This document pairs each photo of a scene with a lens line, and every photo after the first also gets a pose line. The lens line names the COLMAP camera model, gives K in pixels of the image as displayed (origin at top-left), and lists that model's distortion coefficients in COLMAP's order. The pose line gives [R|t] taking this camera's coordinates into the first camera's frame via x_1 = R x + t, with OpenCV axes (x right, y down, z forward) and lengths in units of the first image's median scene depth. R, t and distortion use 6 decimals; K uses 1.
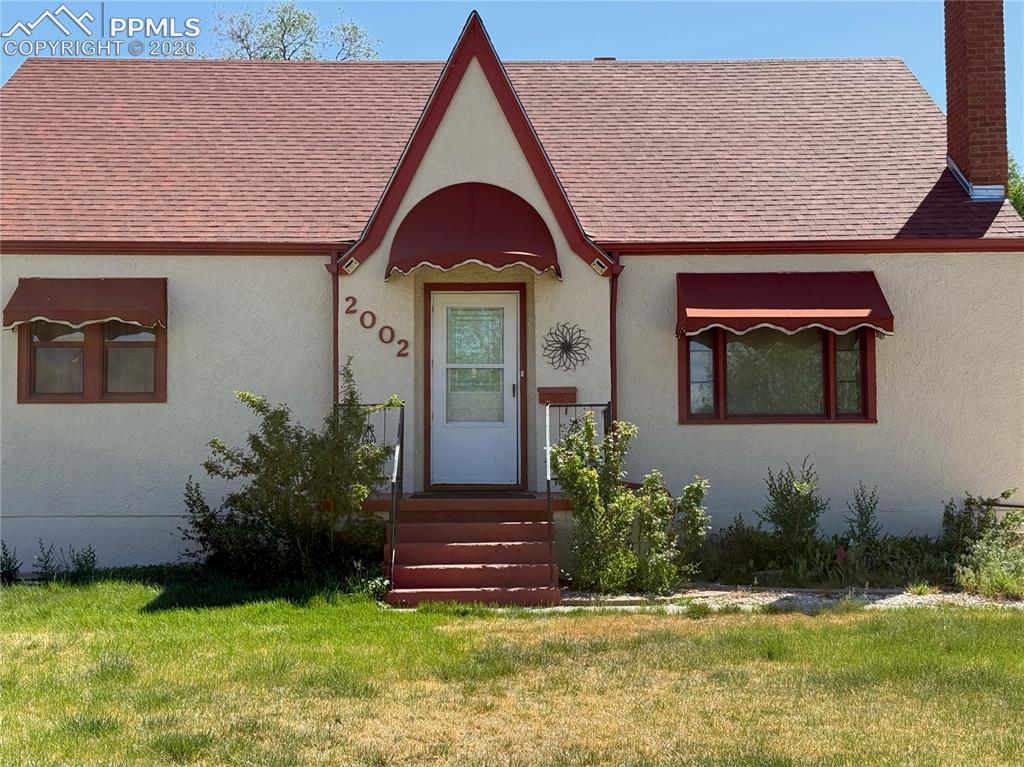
lens RADIAL K [[1430.4, 0, 512.6], [0, 1430.4, 383.2], [0, 0, 1]] dist [0.003125, 0.000000]
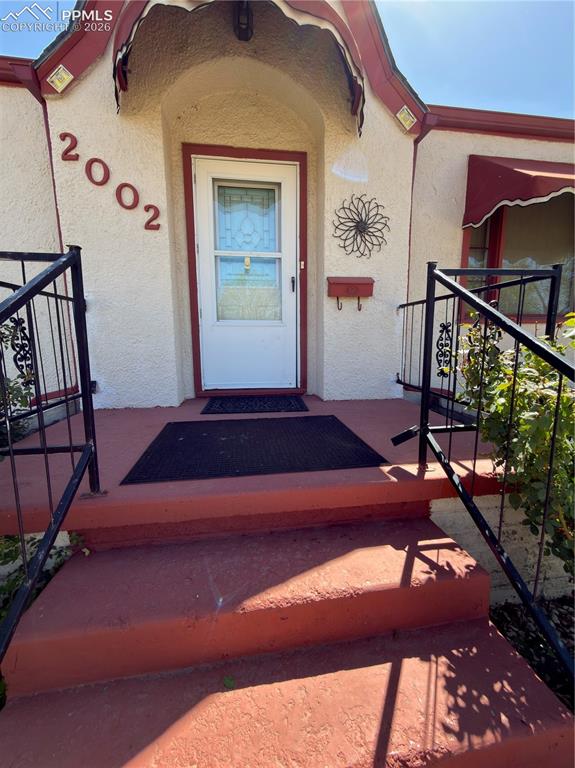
lens RADIAL K [[310.1, 0, 289.4], [0, 310.1, 384.0], [0, 0, 1]] dist [0.003946, 0.000822]
pose [[0.989184, -0.023136, 0.144842, -0.031209], [-0.006353, 0.979796, 0.199897, 0.027858], [-0.146541, -0.198655, 0.969052, 0.812141]]
